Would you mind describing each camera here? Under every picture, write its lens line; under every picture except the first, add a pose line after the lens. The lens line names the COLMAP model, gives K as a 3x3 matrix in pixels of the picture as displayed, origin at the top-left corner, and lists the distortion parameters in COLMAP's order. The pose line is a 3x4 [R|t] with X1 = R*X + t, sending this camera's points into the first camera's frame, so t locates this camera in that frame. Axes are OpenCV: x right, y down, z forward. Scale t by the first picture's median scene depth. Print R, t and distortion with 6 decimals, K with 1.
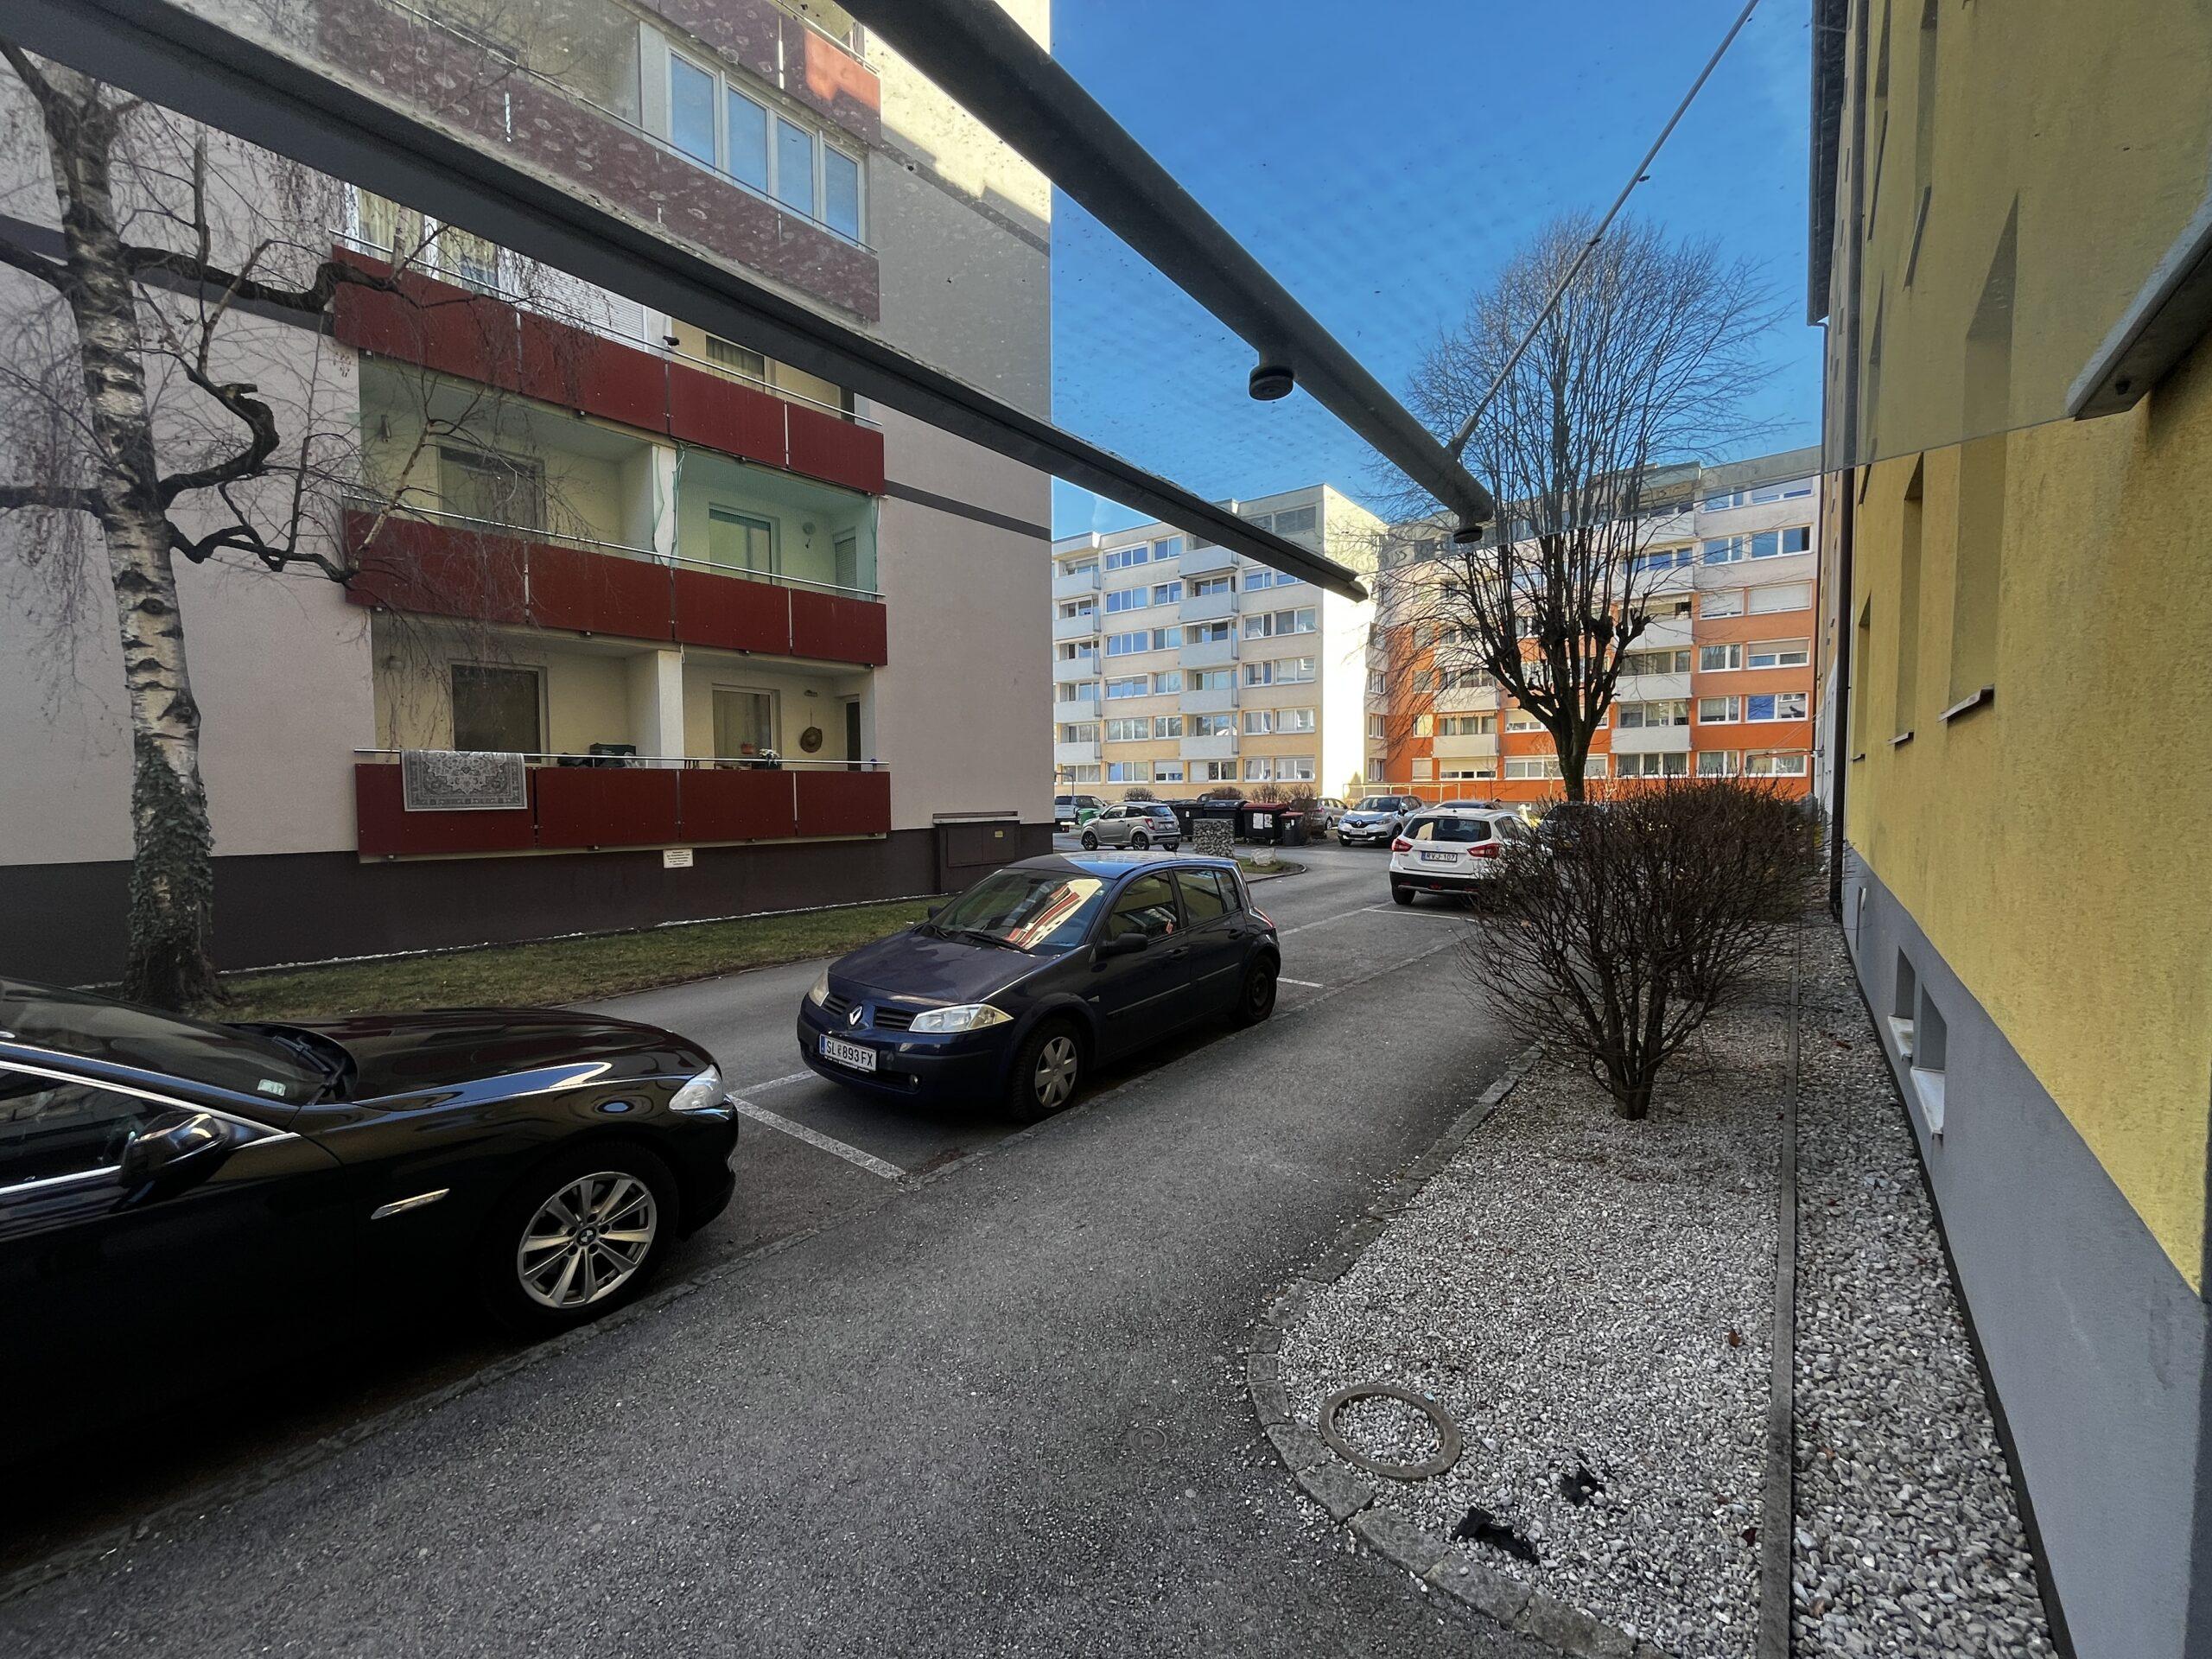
lens RADIAL K [[894.4, 0, 1106.0], [0, 894.4, 829.5], [0, 0, 1]] dist [-0.002351, -0.000074]
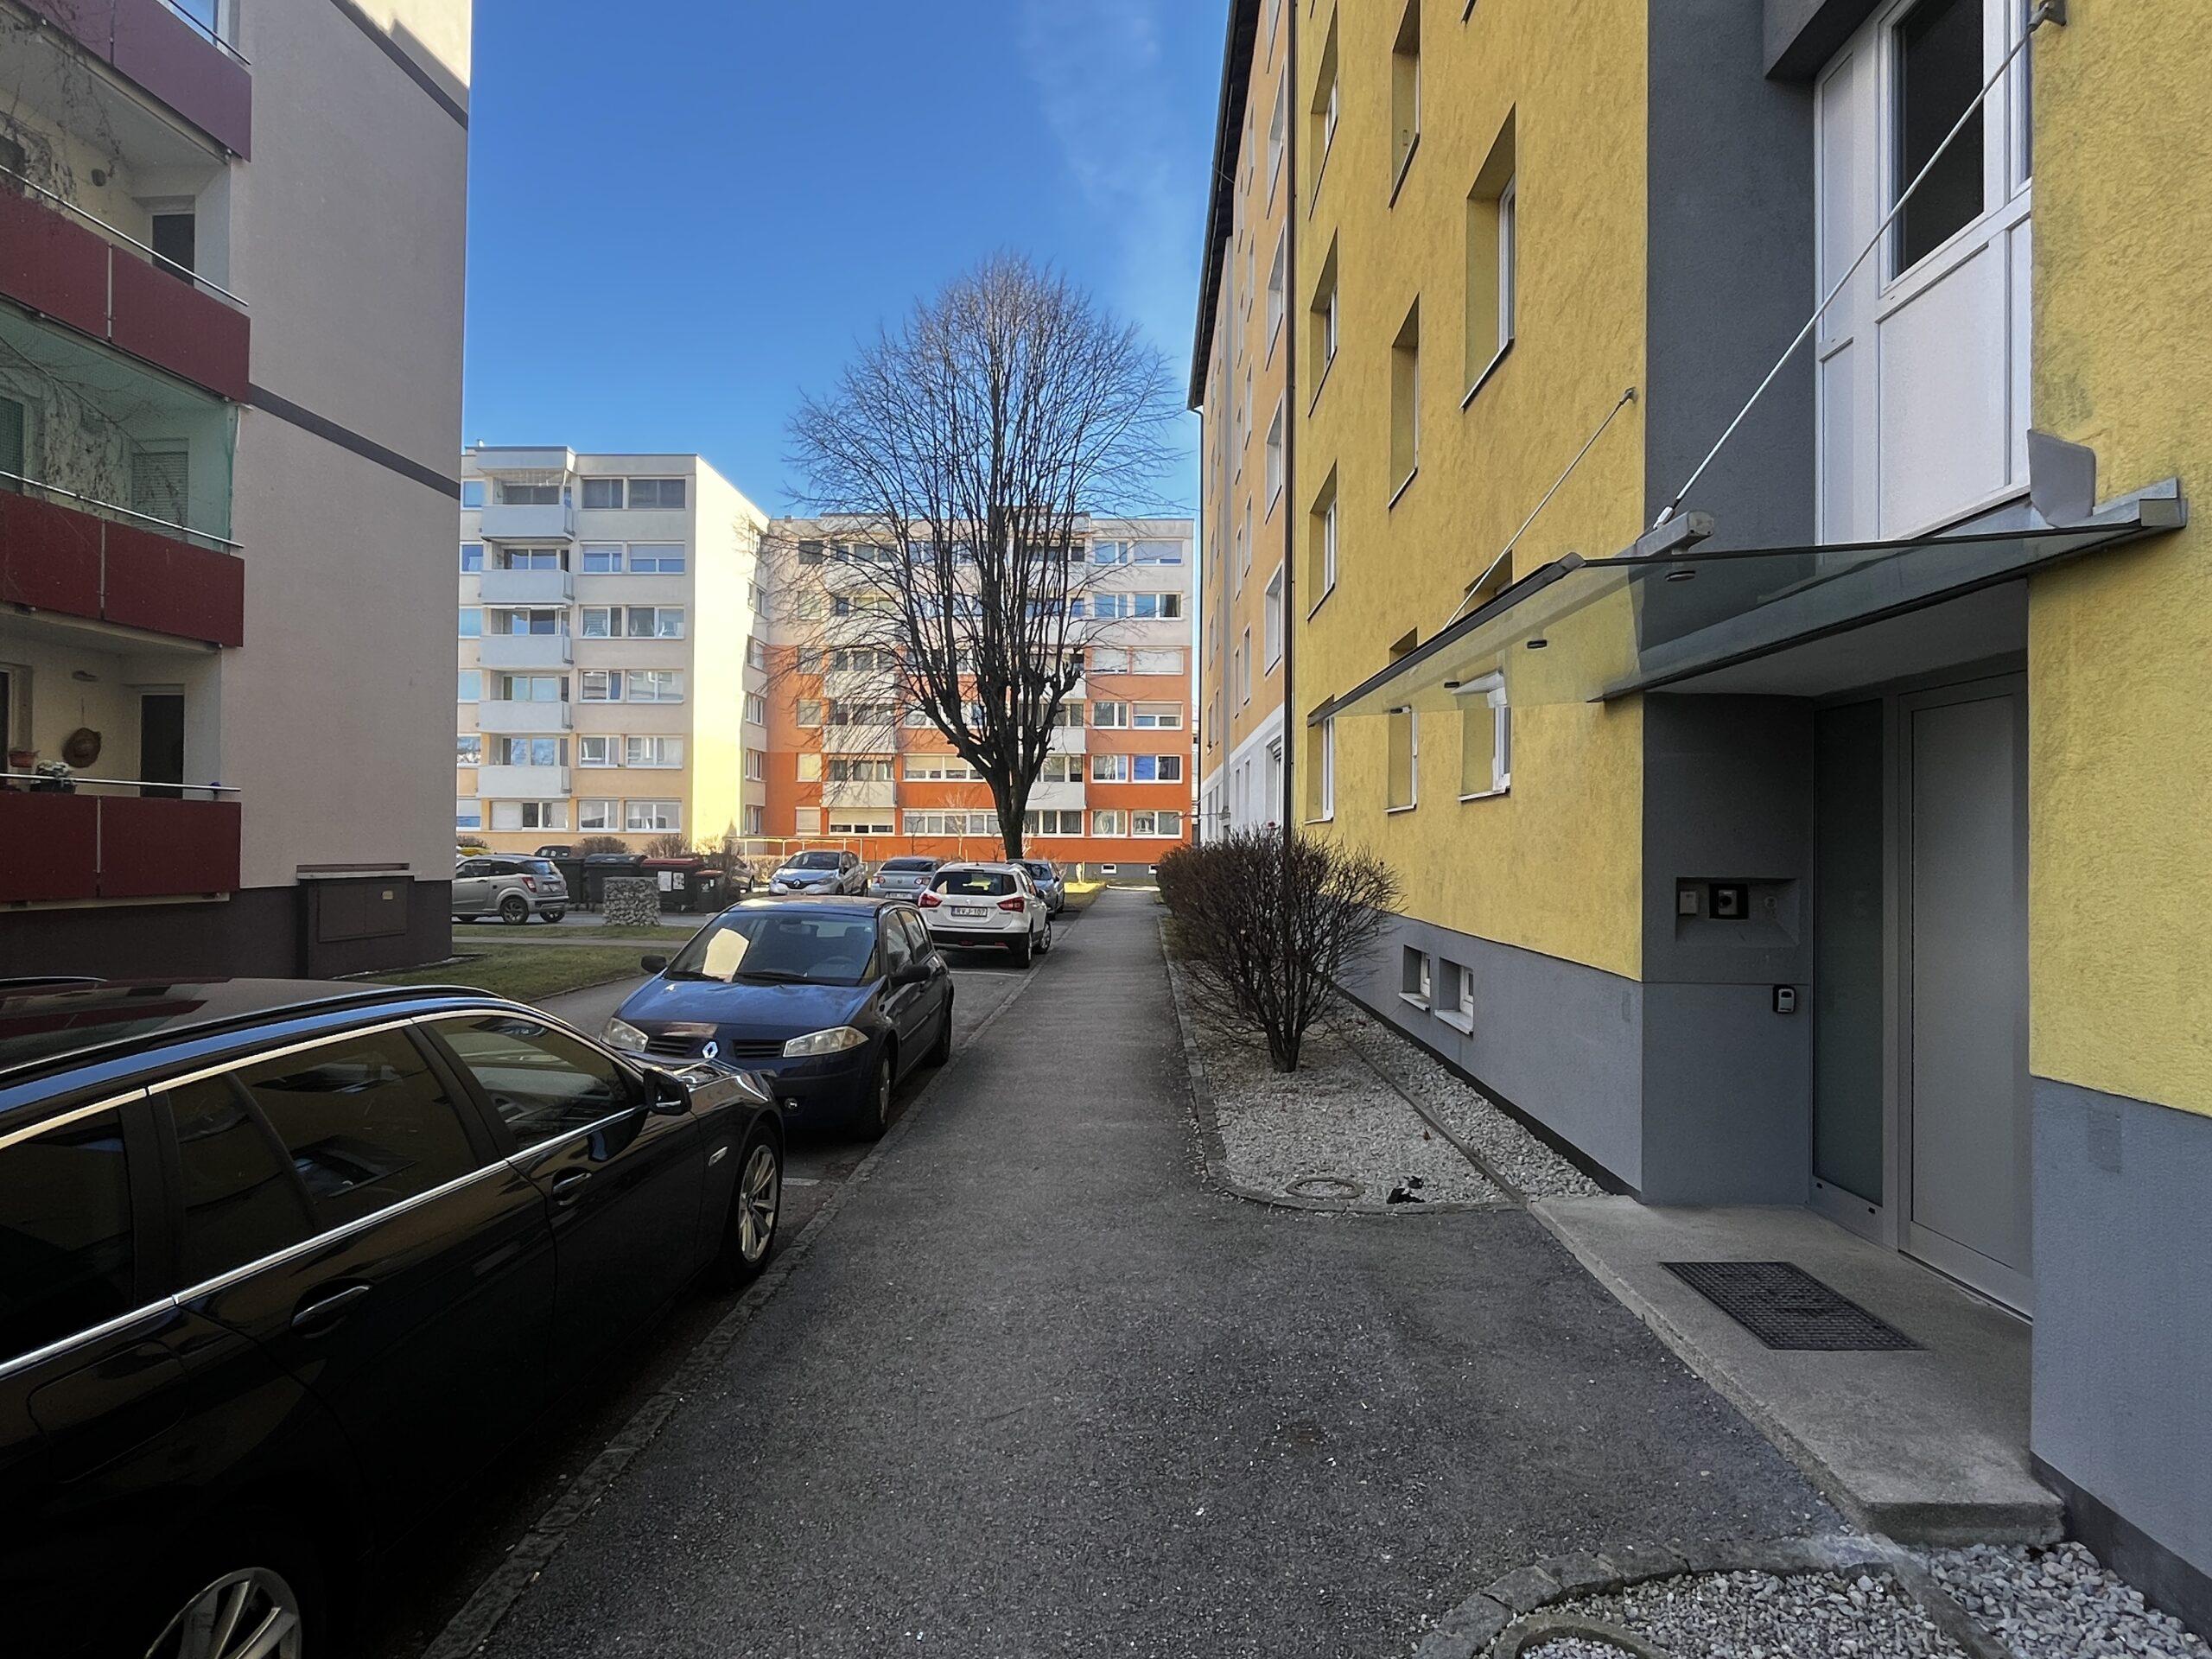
lens RADIAL K [[1193.2, 0, 1106.0], [0, 1193.2, 829.5], [0, 0, 1]] dist [-0.006208, -0.001002]
pose [[0.807769, 0.023332, 0.589038, -0.135313], [0.011620, 0.998392, -0.055482, 0.007697], [-0.589385, 0.051661, 0.806199, -0.064647]]
